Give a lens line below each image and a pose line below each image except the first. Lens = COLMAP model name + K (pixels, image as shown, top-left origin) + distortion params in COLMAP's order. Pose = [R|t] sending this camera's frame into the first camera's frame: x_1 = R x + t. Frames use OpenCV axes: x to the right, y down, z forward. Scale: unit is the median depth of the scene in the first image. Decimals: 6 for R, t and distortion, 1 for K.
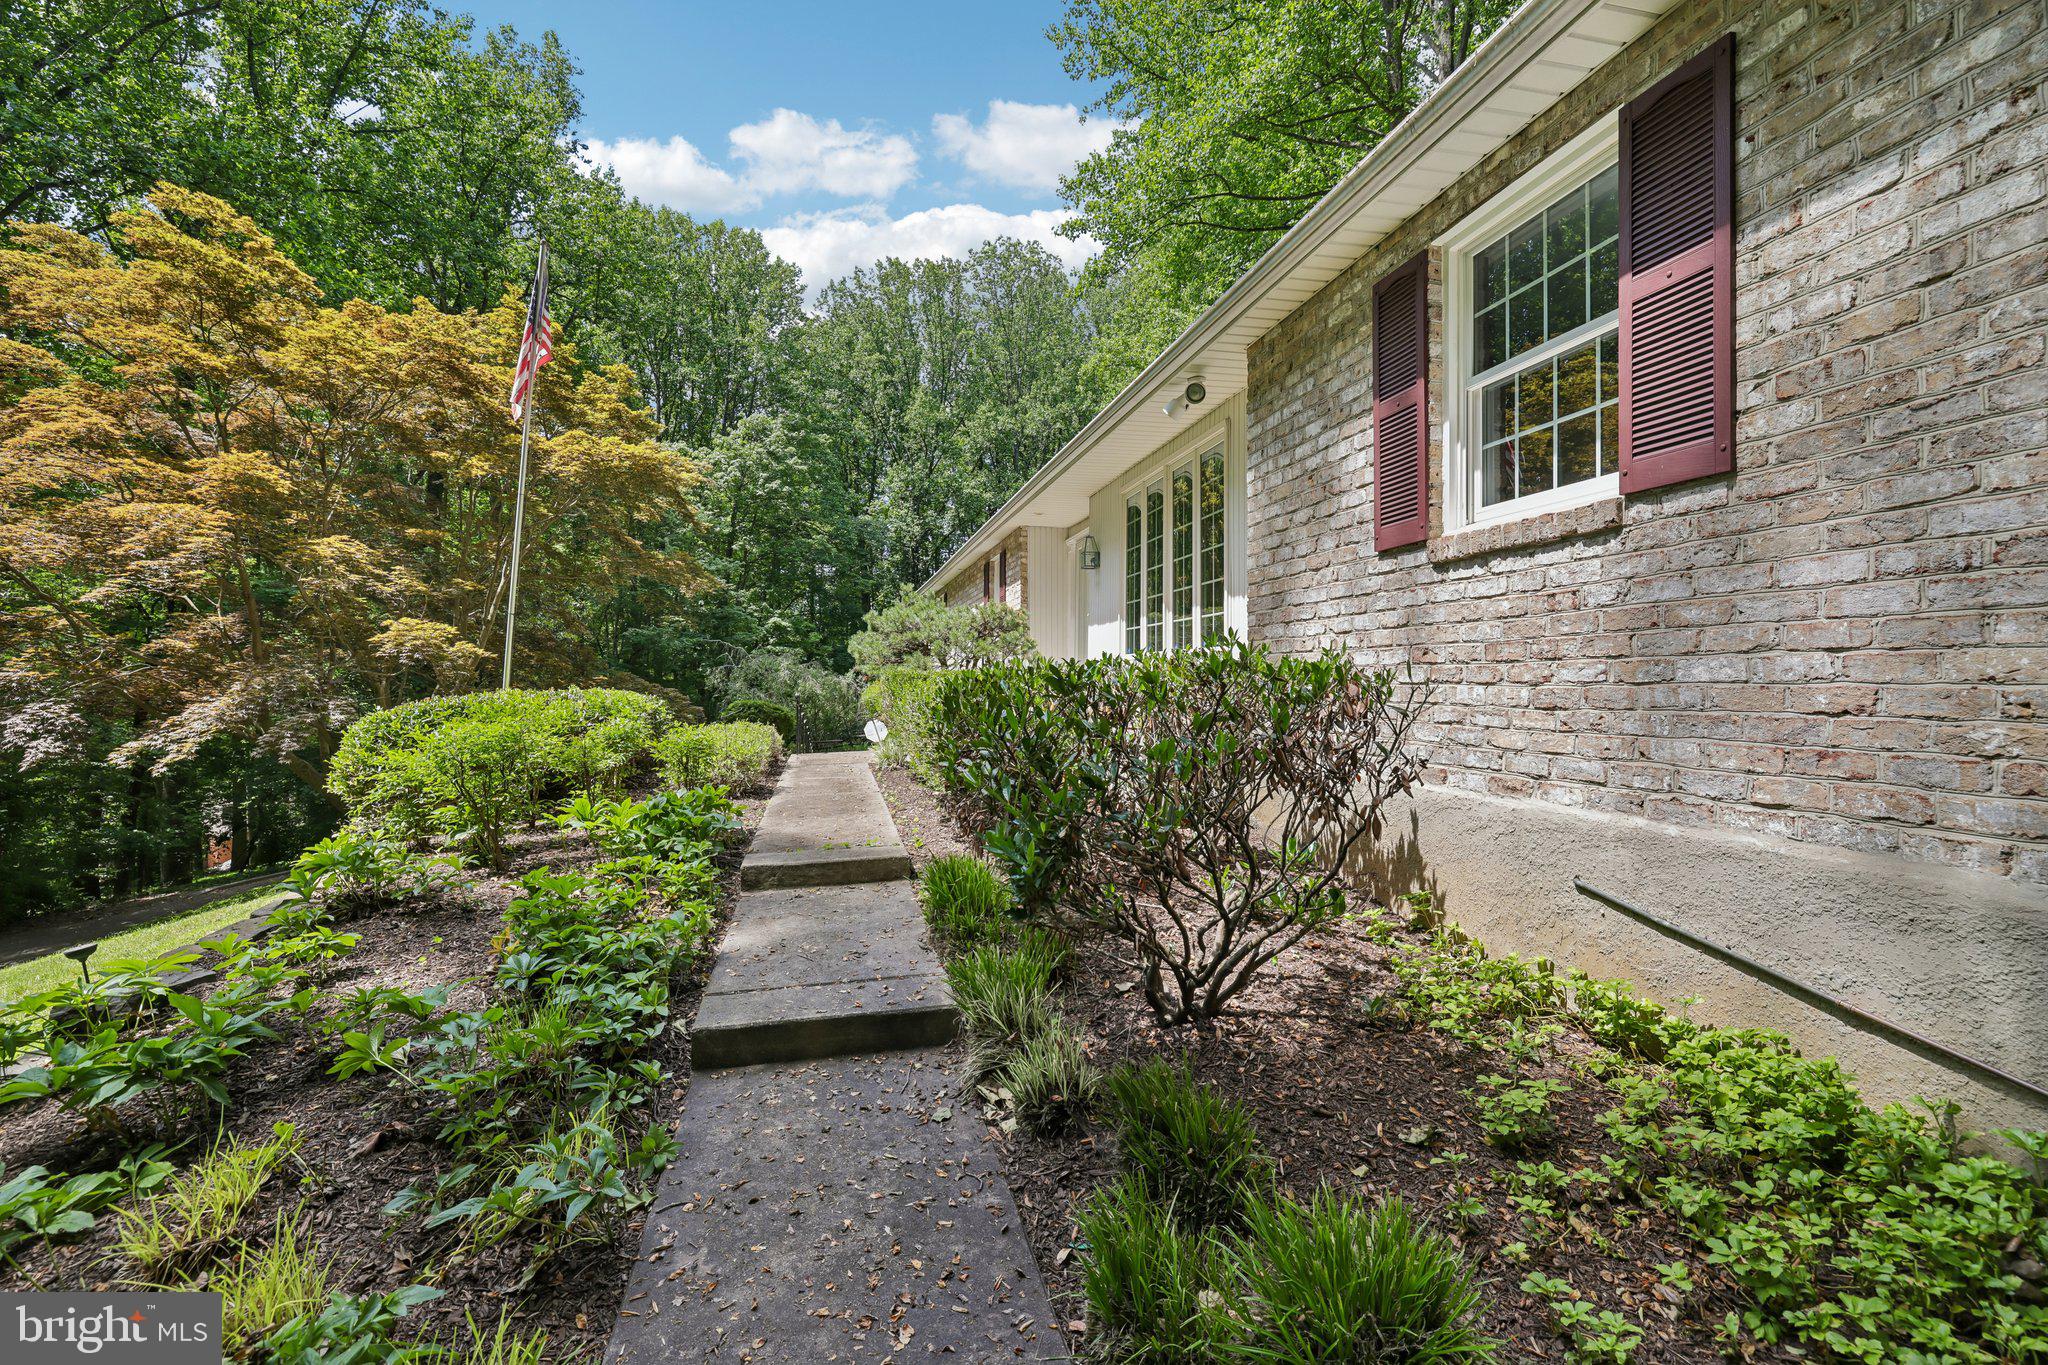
lens RADIAL K [[866.6, 0, 1020.0], [0, 866.6, 674.1], [0, 0, 1]] dist [0.002056, -0.000225]
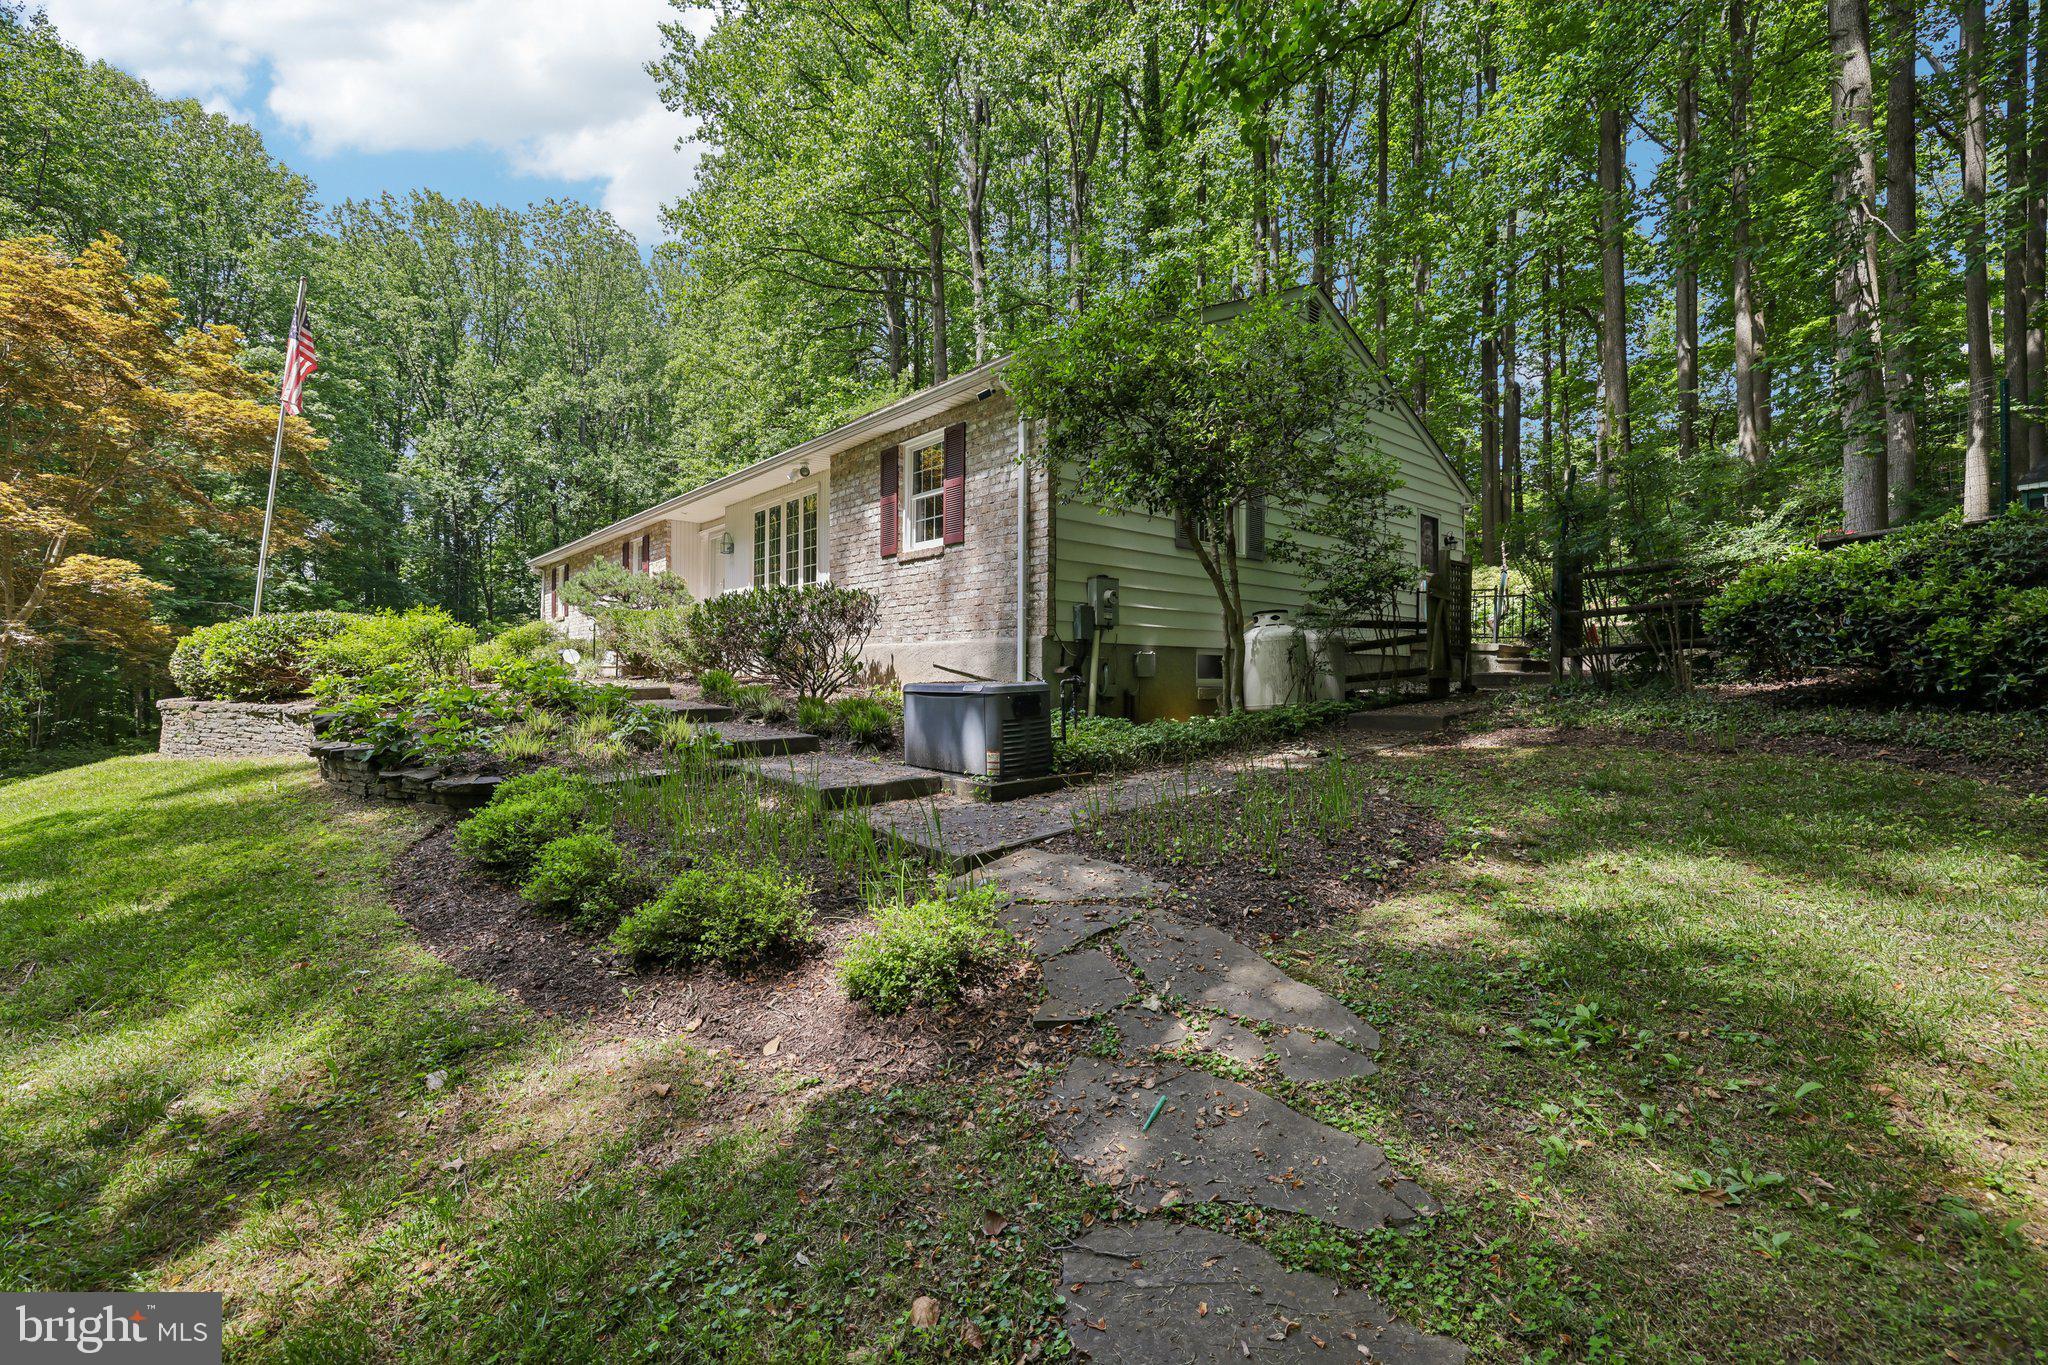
lens RADIAL K [[866.6, 0, 1016.1], [0, 866.6, 678.6], [0, 0, 1]] dist [0.002056, -0.000225]
pose [[0.885221, 0.003257, 0.465159, -0.360441], [-0.009921, 0.999880, 0.011878, 0.157114], [-0.465064, -0.015130, 0.885148, -1.236132]]
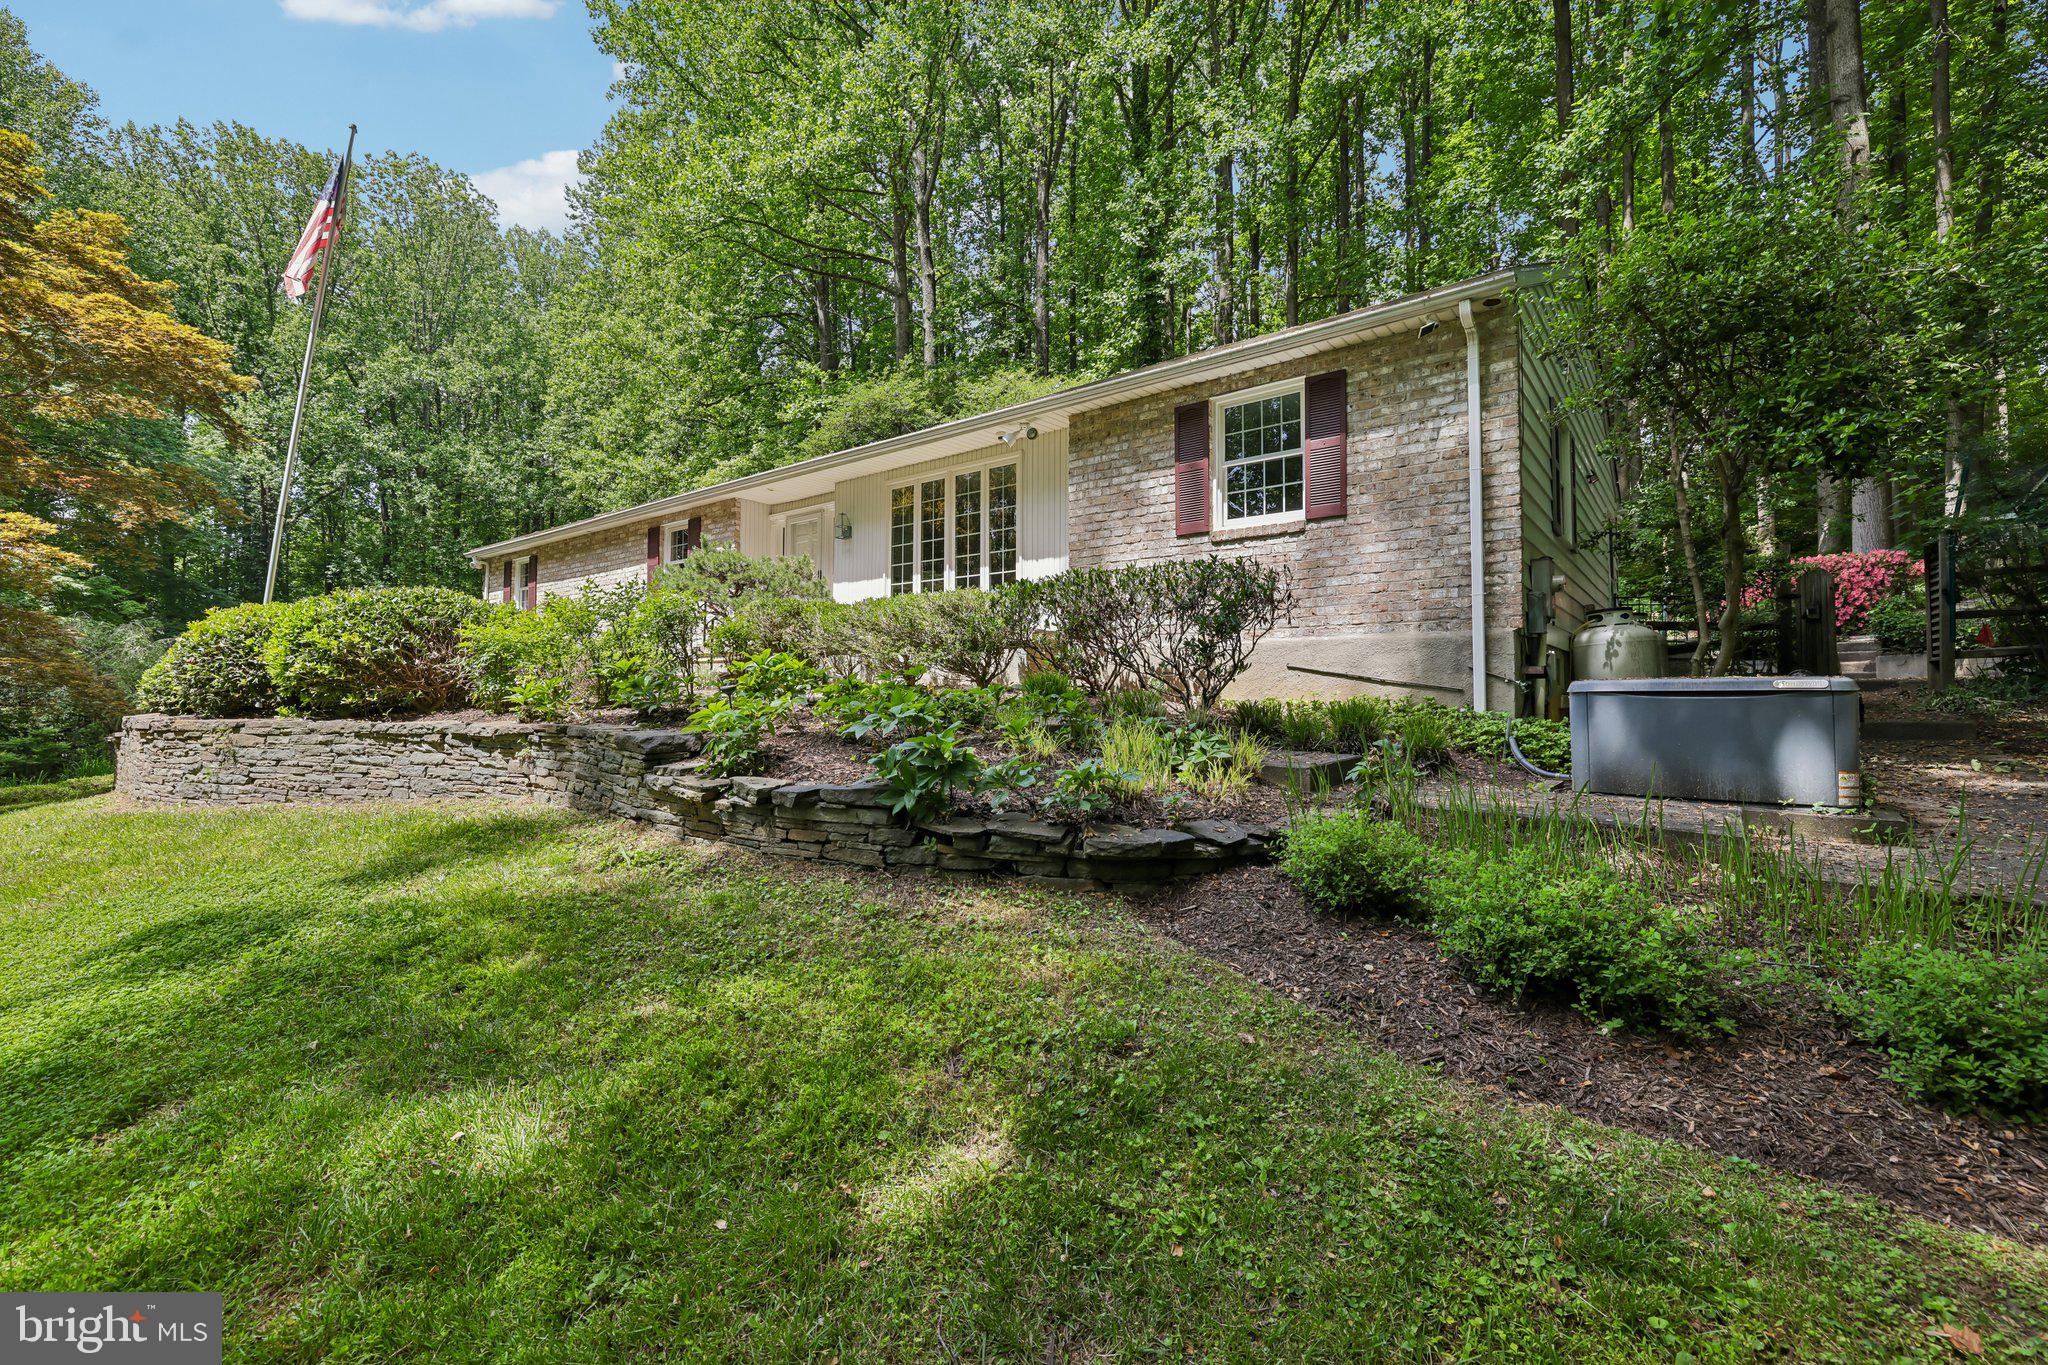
lens RADIAL K [[866.6, 0, 1015.4], [0, 866.6, 674.3], [0, 0, 1]] dist [0.002056, -0.000225]
pose [[0.786653, 0.018435, 0.617120, -0.995797], [-0.008945, 0.999790, -0.018464, 0.199070], [-0.617331, 0.009005, 0.786652, -0.335882]]
